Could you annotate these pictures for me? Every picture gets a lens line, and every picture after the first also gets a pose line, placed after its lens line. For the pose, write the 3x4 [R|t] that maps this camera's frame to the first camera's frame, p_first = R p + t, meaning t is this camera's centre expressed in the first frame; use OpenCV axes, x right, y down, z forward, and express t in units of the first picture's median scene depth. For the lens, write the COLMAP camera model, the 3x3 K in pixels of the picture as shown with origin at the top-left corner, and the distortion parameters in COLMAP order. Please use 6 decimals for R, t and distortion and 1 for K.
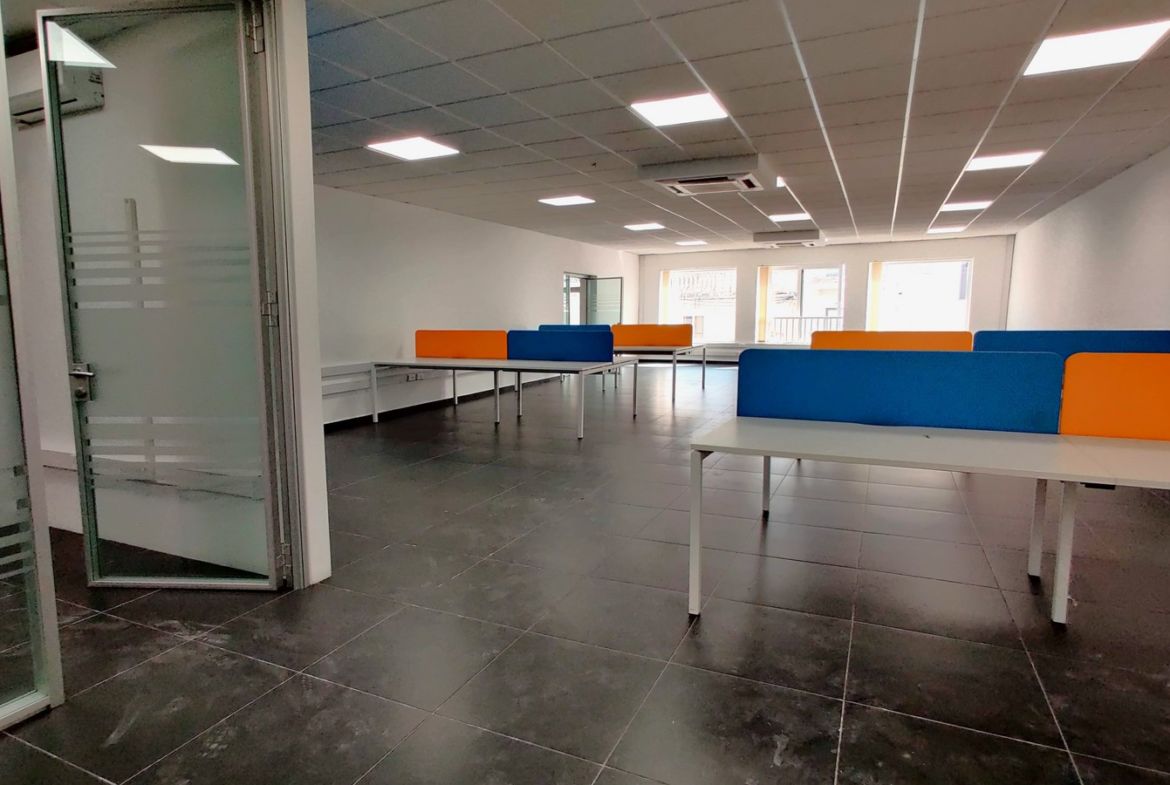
lens RADIAL K [[631.1, 0, 594.9], [0, 631.1, 397.4], [0, 0, 1]] dist [0.002612, 0.009090]
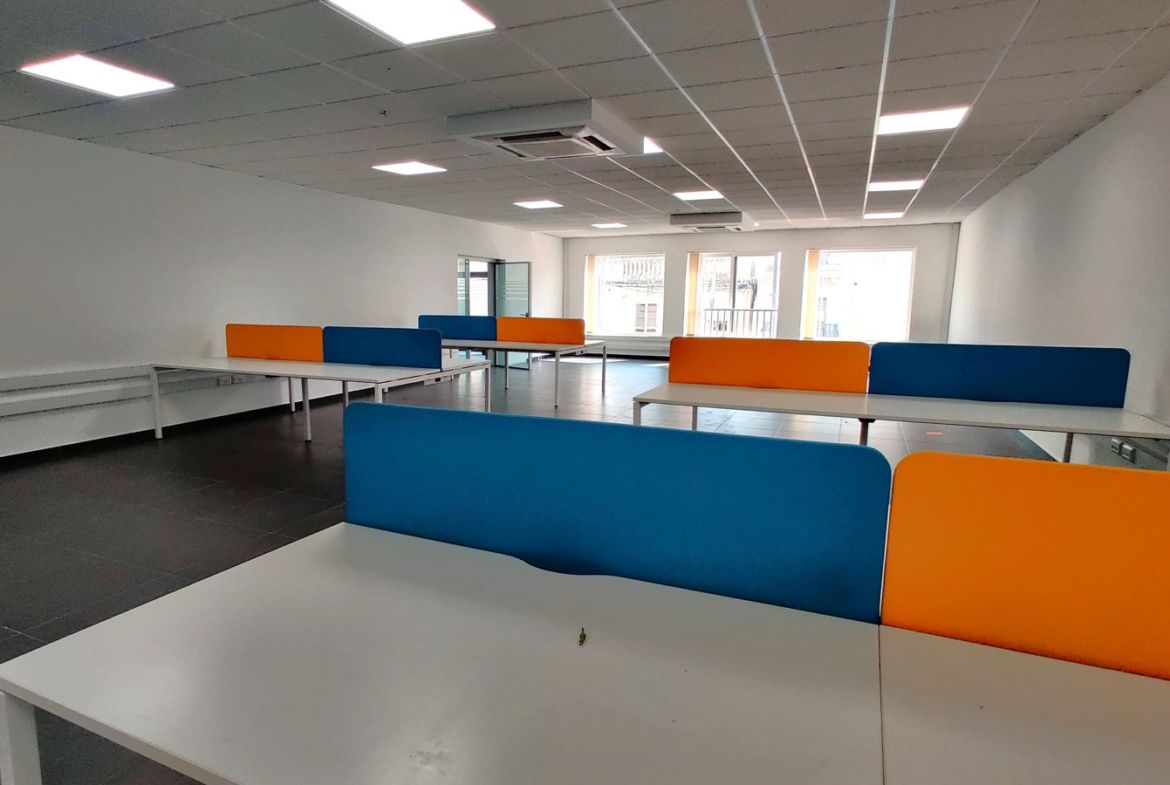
lens RADIAL K [[631.1, 0, 587.5], [0, 631.1, 379.1], [0, 0, 1]] dist [0.002612, 0.009090]
pose [[0.999450, 0.010143, 0.031558, 0.107555], [-0.010018, 0.999941, -0.004129, -0.024764], [-0.031598, 0.003810, 0.999493, 0.119077]]
